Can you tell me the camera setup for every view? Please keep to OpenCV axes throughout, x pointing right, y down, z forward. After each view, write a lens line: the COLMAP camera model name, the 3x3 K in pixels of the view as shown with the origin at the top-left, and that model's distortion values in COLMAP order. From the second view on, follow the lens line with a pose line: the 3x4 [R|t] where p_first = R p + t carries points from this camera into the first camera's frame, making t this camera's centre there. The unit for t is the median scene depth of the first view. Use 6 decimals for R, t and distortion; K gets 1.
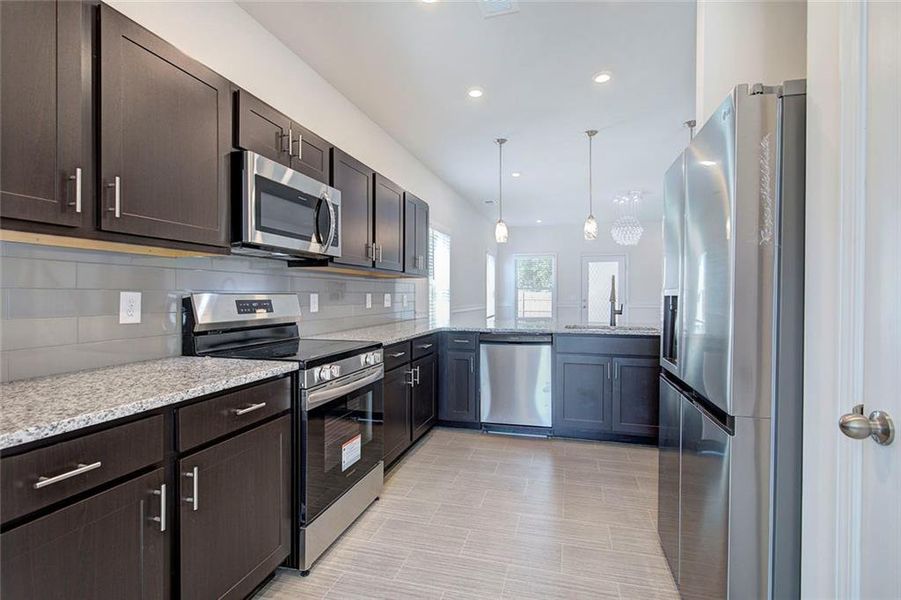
lens RADIAL K [[421.2, 0, 453.6], [0, 421.2, 296.0], [0, 0, 1]] dist [0.000912, -0.000035]
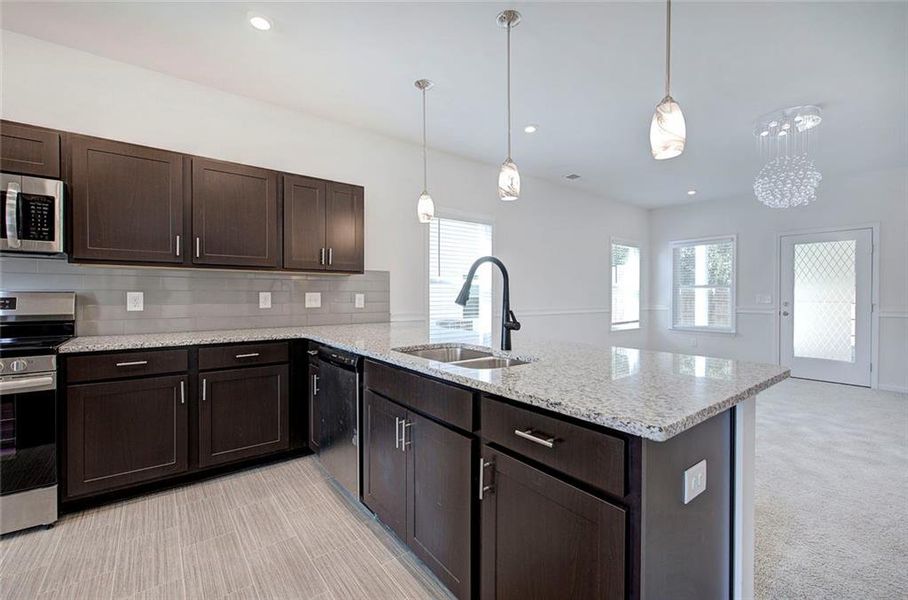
lens RADIAL K [[384.9, 0, 457.4], [0, 384.9, 298.0], [0, 0, 1]] dist [-0.000275, -0.000009]
pose [[0.805796, 0.004815, -0.592174, 1.266842], [-0.003915, 0.999988, 0.002802, 0.004081], [0.592180, 0.000060, 0.805805, 1.130518]]
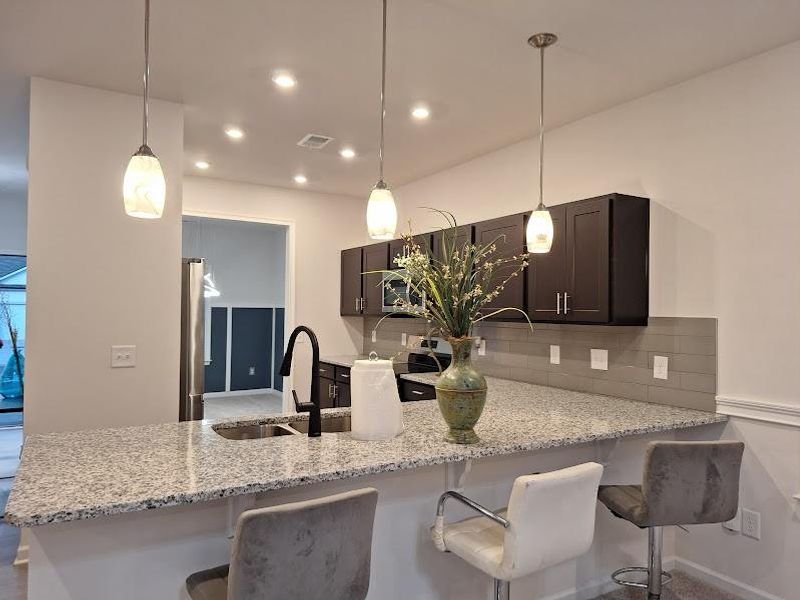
lens RADIAL K [[557.2, 0, 399.6], [0, 557.2, 304.6], [0, 0, 1]] dist [0.093977, -0.112385]
pose [[-0.686642, -0.017356, -0.726788, 1.553989], [-0.016935, 0.999826, -0.007877, -0.141577], [0.726798, 0.006900, -0.686816, 3.018334]]
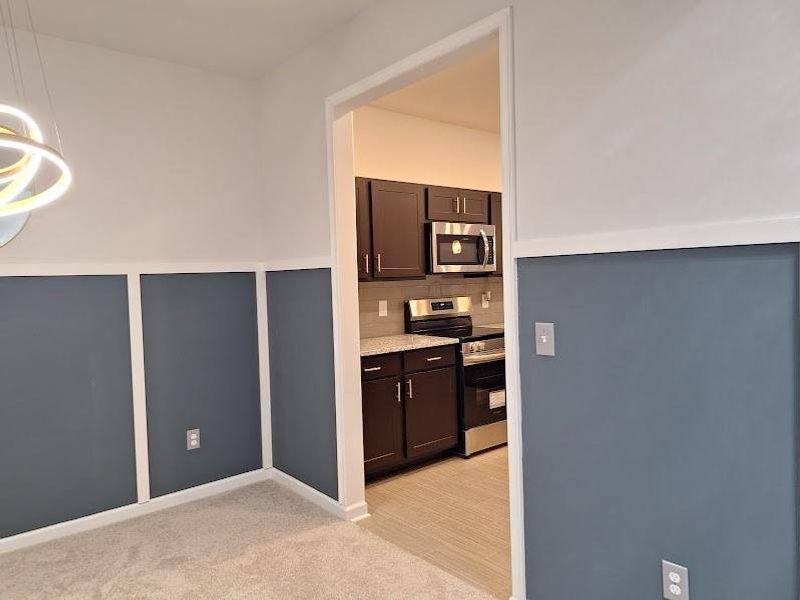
lens RADIAL K [[558.4, 0, 389.2], [0, 558.4, 295.8], [0, 0, 1]] dist [0.082577, -0.113918]
pose [[0.820663, -0.006789, -0.571372, 0.719317], [0.028535, 0.999169, 0.029113, -0.100807], [0.570700, -0.040196, 0.820174, -1.073251]]
